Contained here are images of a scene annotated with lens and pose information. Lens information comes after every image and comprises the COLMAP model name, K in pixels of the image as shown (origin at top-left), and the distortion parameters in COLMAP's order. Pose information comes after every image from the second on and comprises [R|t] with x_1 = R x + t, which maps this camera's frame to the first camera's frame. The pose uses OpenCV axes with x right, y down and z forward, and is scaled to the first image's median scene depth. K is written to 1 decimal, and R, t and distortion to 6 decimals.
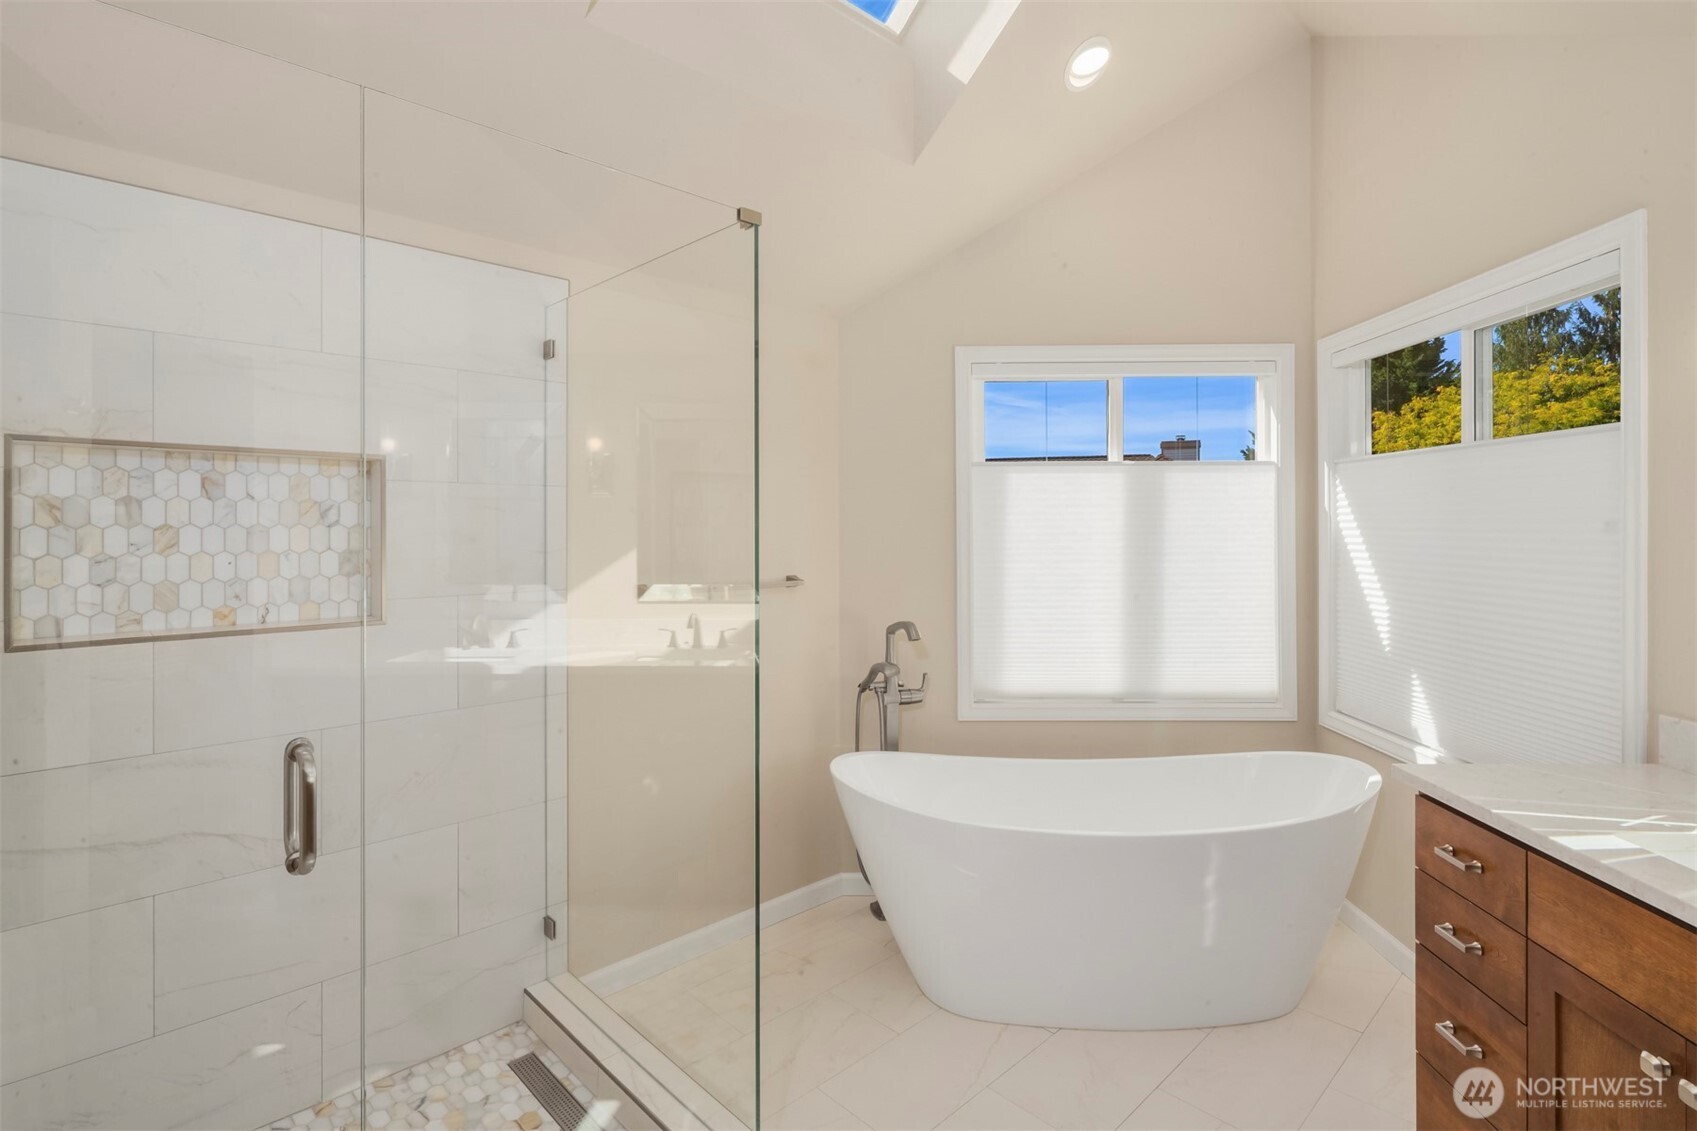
lens RADIAL K [[828.3, 0, 867.0], [0, 828.3, 508.9], [0, 0, 1]] dist [0.005403, -0.004382]
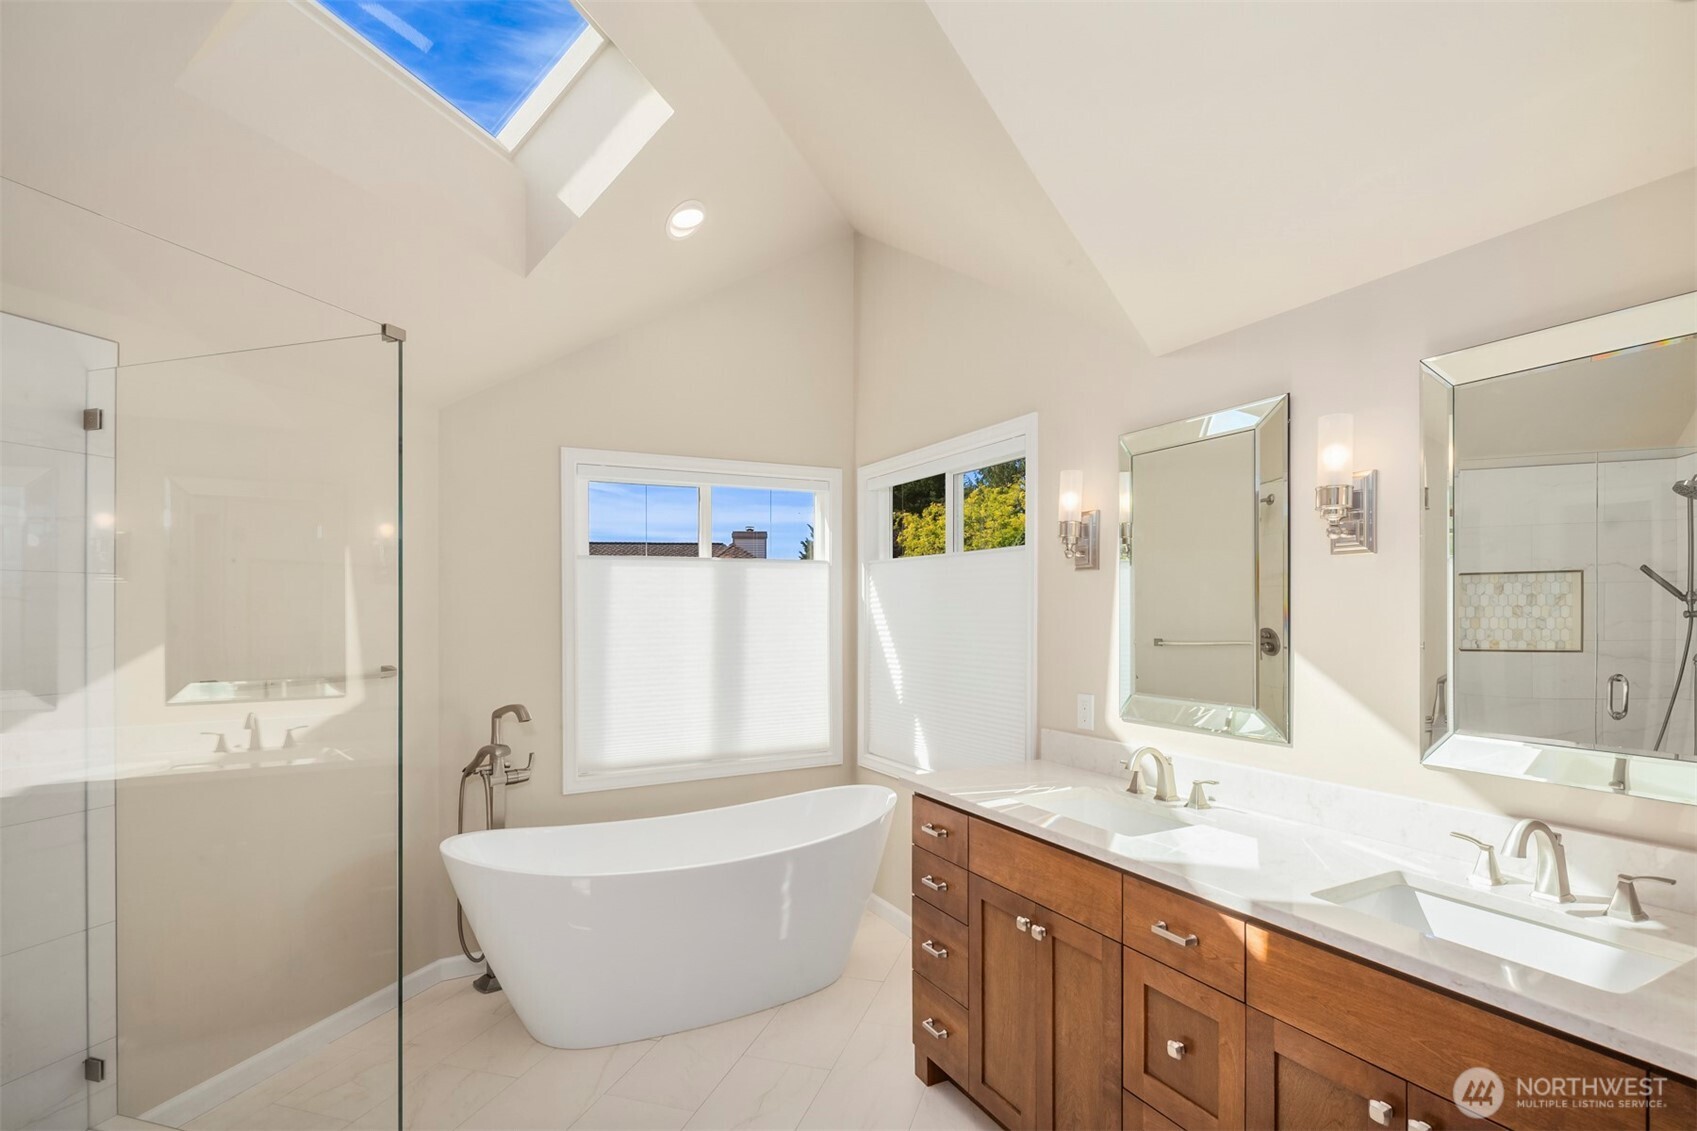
lens RADIAL K [[823.1, 0, 849.5], [0, 823.1, 599.6], [0, 0, 1]] dist [0.000184, 0.000069]
pose [[0.885674, -0.000036, 0.464308, -0.065442], [-0.002843, 0.999981, 0.005500, -0.005569], [-0.464299, -0.006191, 0.885657, -0.135246]]
